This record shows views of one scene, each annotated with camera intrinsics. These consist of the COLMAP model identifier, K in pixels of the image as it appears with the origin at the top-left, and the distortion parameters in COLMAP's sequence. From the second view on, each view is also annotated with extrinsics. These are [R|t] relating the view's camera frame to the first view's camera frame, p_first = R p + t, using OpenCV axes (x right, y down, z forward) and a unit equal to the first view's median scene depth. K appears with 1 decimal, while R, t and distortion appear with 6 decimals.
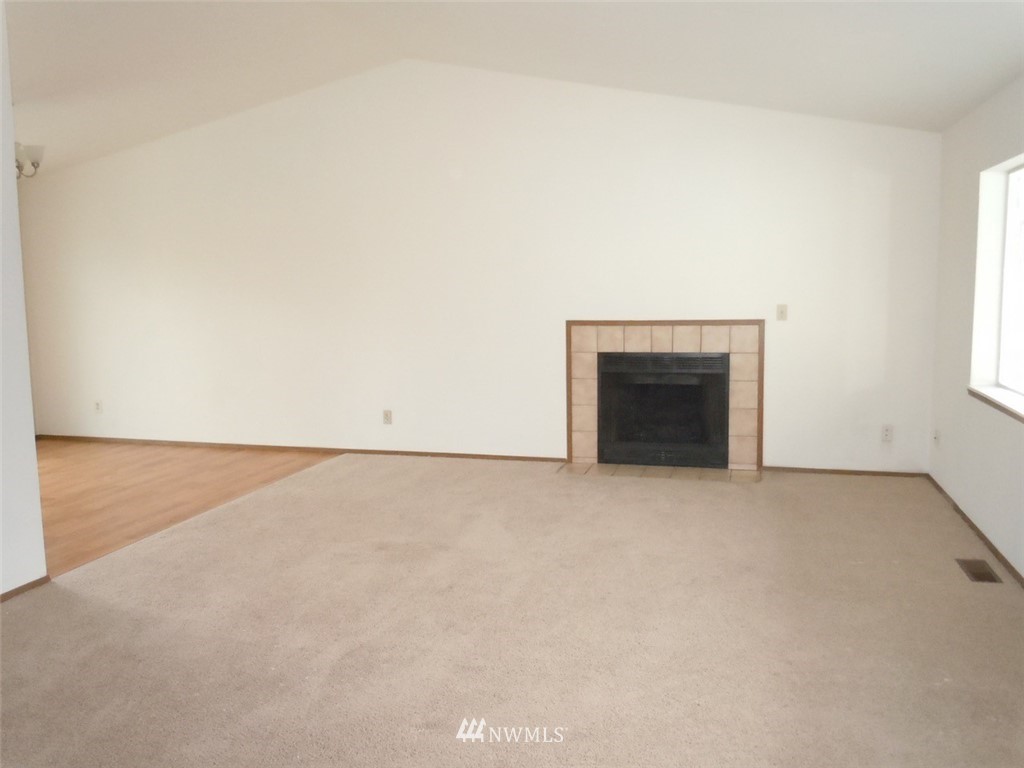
lens RADIAL K [[858.0, 0, 512.0], [0, 858.0, 384.0], [0, 0, 1]] dist [-0.008504, -0.010103]
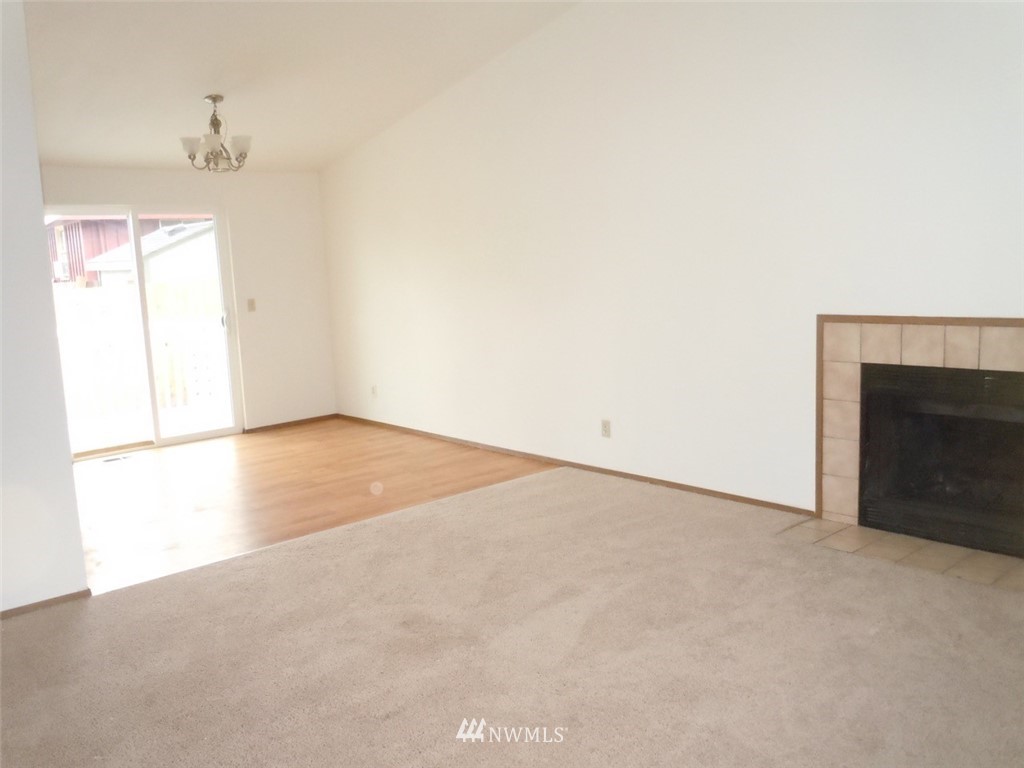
lens RADIAL K [[849.8, 0, 512.0], [0, 849.8, 384.0], [0, 0, 1]] dist [0.015179, 0.010204]
pose [[0.840090, 0.054964, -0.539655, 0.229816], [-0.031597, 0.998122, 0.052471, -0.046552], [0.541525, -0.027029, 0.840250, 0.288951]]
